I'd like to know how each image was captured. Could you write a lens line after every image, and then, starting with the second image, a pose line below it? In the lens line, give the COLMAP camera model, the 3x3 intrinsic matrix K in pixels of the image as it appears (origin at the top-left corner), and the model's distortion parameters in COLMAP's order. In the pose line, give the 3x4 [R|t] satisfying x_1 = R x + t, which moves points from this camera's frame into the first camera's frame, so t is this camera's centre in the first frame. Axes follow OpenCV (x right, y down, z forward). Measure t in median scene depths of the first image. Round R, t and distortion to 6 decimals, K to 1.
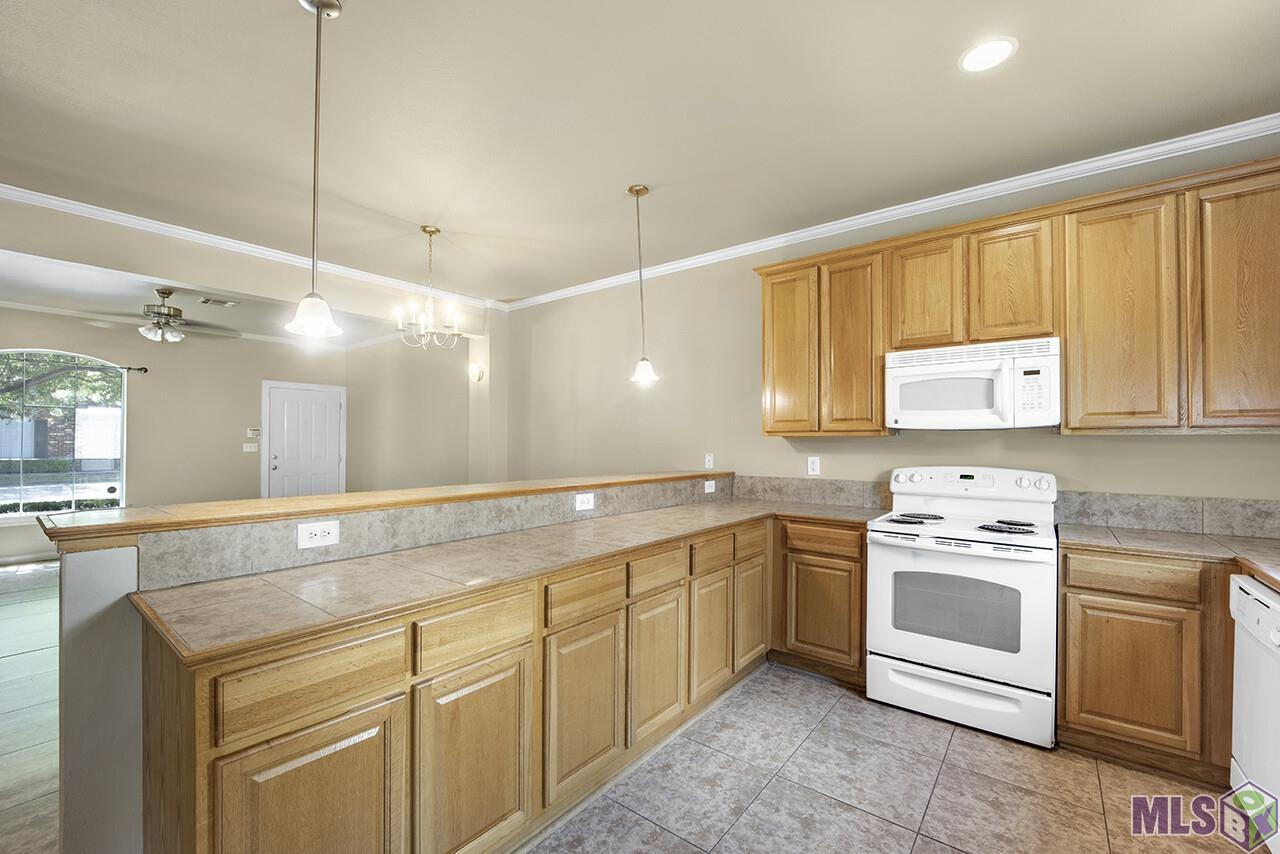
lens RADIAL K [[518.9, 0, 638.9], [0, 518.9, 443.4], [0, 0, 1]] dist [-0.016544, 0.000089]
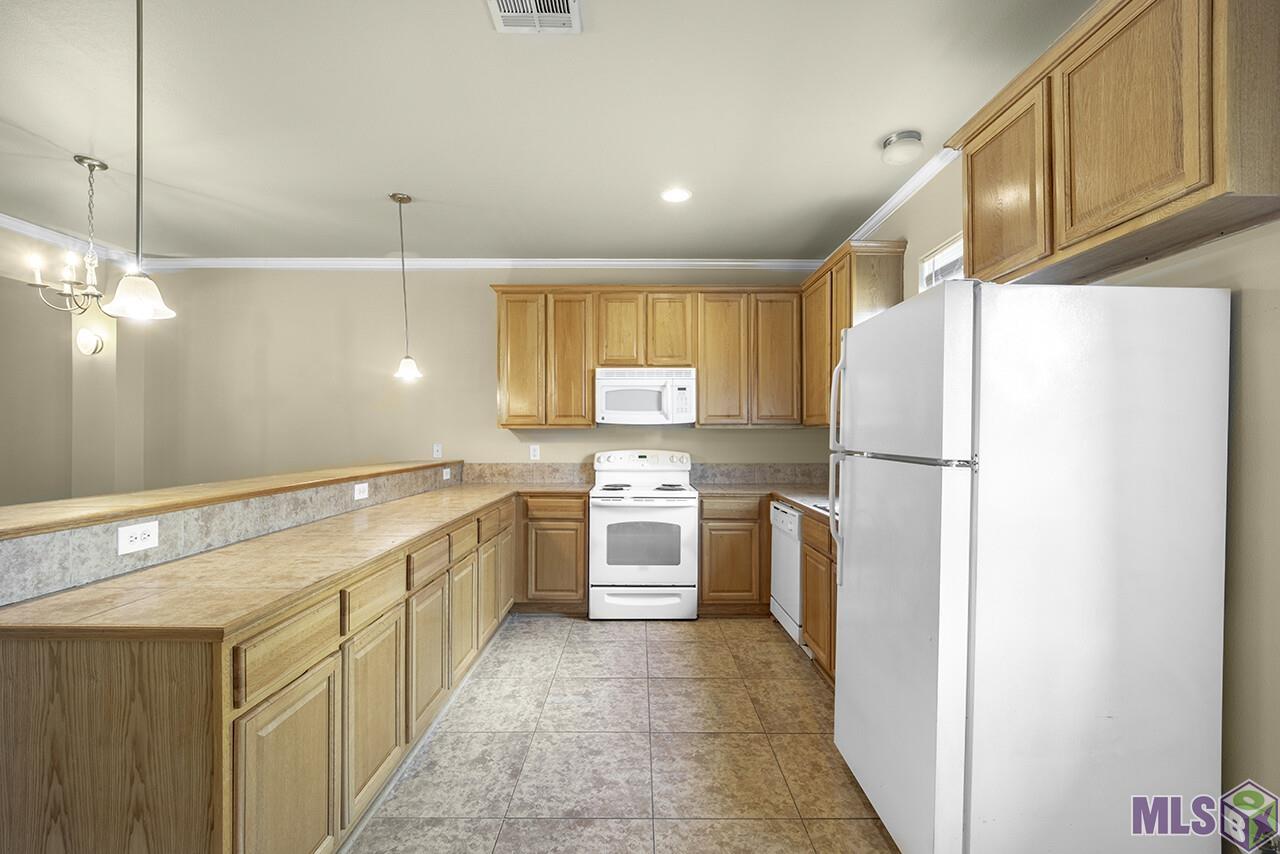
lens RADIAL K [[518.9, 0, 638.9], [0, 518.9, 443.4], [0, 0, 1]] dist [-0.016544, 0.000089]
pose [[0.781718, -0.015472, 0.623440, -0.334295], [0.004622, 0.999808, 0.019017, -0.001021], [-0.623615, -0.011984, 0.781640, -0.167809]]
